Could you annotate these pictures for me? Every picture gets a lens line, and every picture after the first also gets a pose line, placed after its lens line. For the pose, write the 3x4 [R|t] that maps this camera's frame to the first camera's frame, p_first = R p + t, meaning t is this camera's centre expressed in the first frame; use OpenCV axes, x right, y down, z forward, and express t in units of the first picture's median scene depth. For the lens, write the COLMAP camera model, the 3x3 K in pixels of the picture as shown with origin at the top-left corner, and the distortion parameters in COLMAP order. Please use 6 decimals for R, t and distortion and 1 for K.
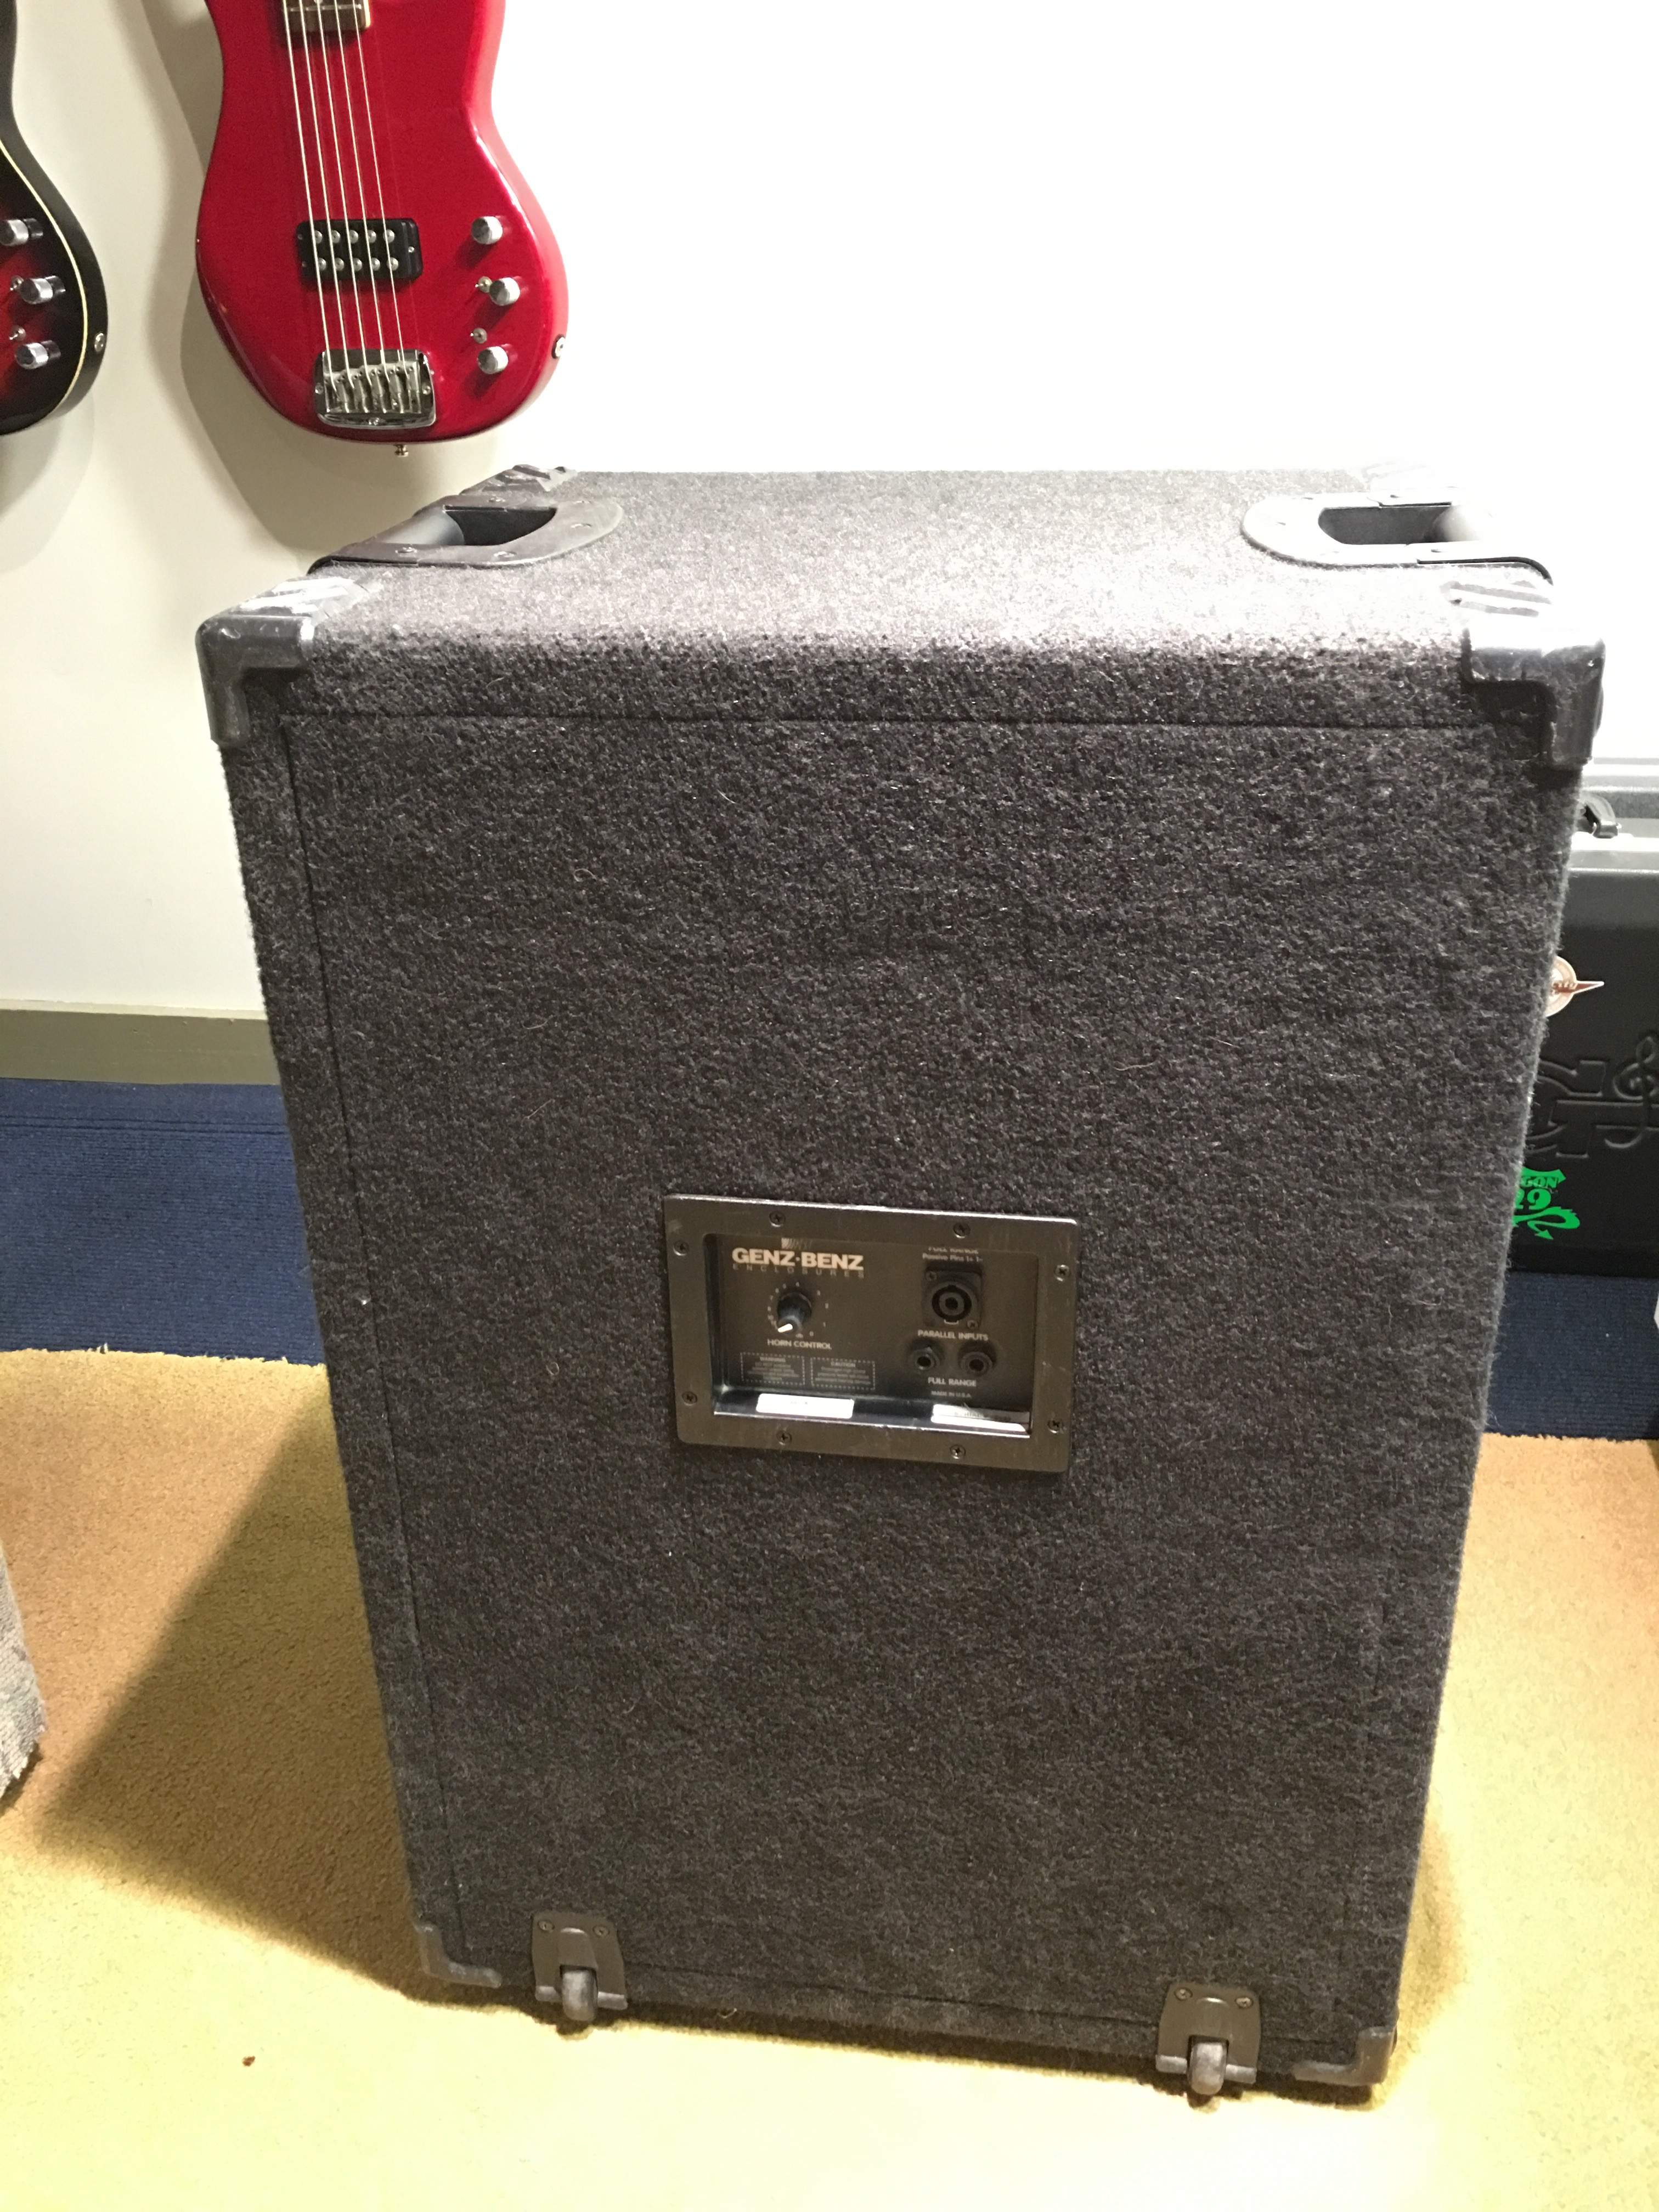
lens RADIAL K [[1813.6, 0, 829.5], [0, 1813.6, 1106.0], [0, 0, 1]] dist [0.059503, -0.102655]
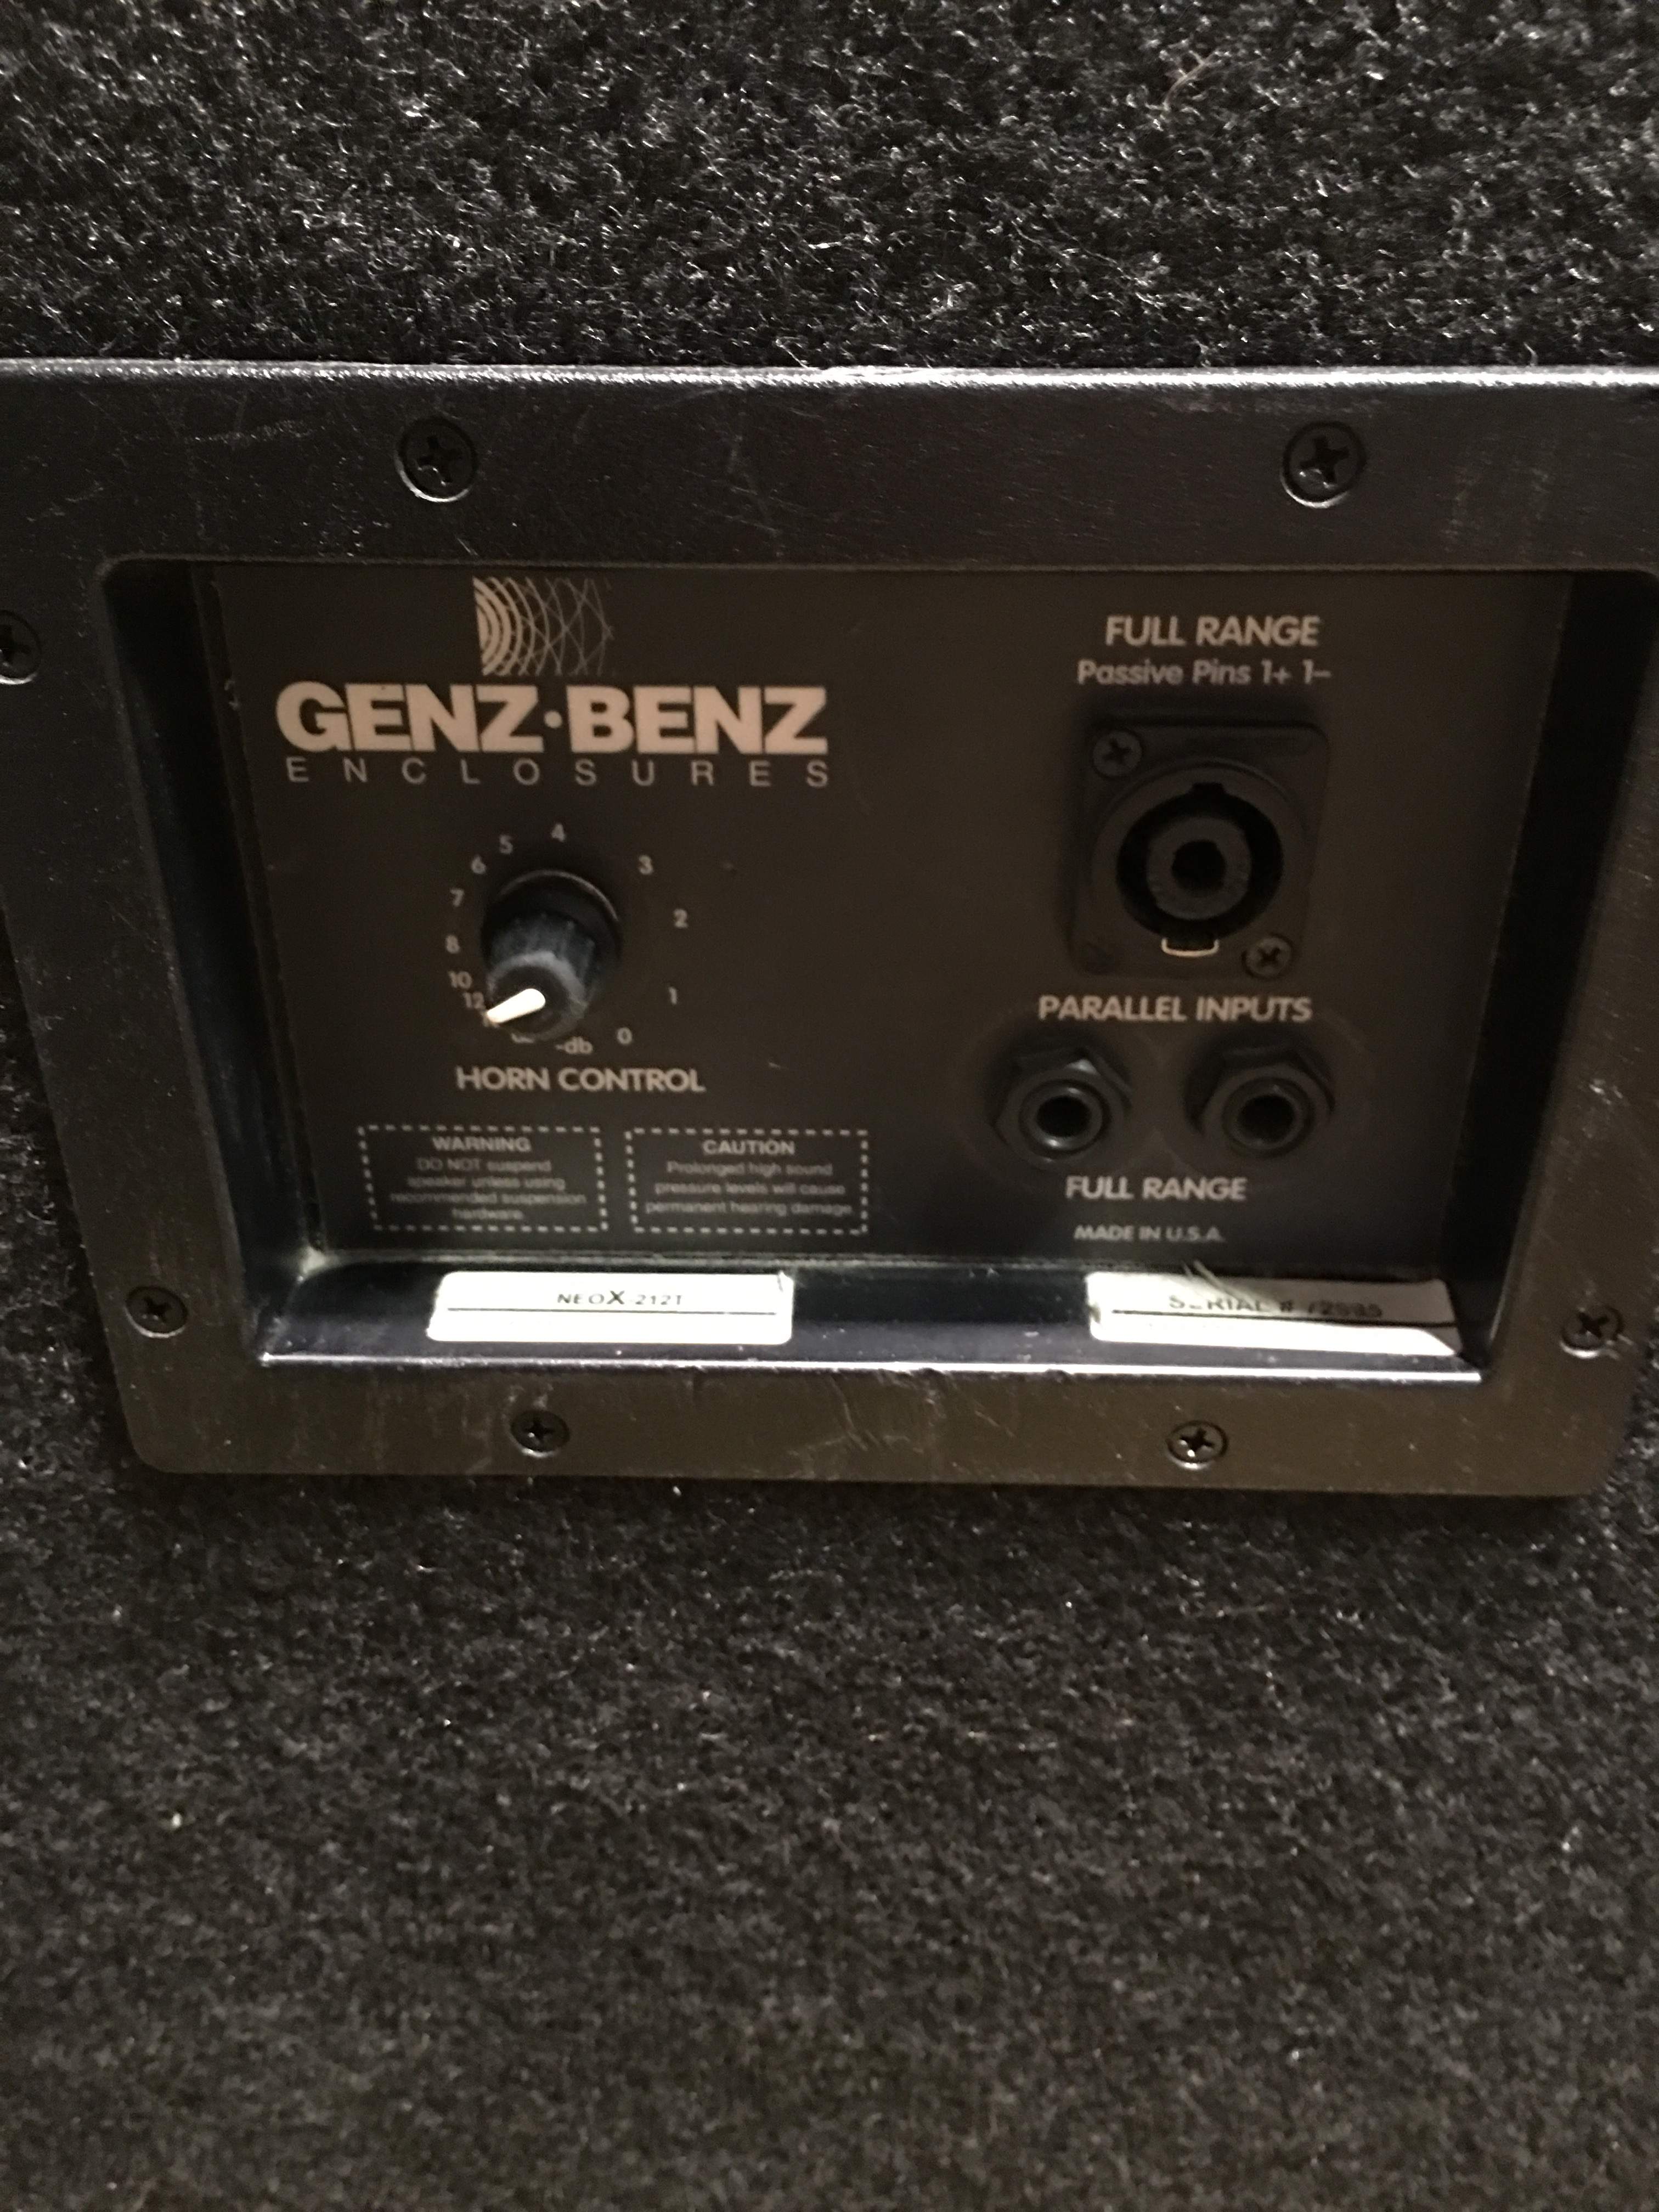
lens RADIAL K [[1813.6, 0, 829.5], [0, 1813.6, 1106.0], [0, 0, 1]] dist [0.059503, -0.102655]
pose [[0.991733, -0.050834, 0.117819, -0.011683], [0.040021, 0.994918, 0.092390, 0.110536], [-0.121917, -0.086911, 0.988728, 0.724350]]
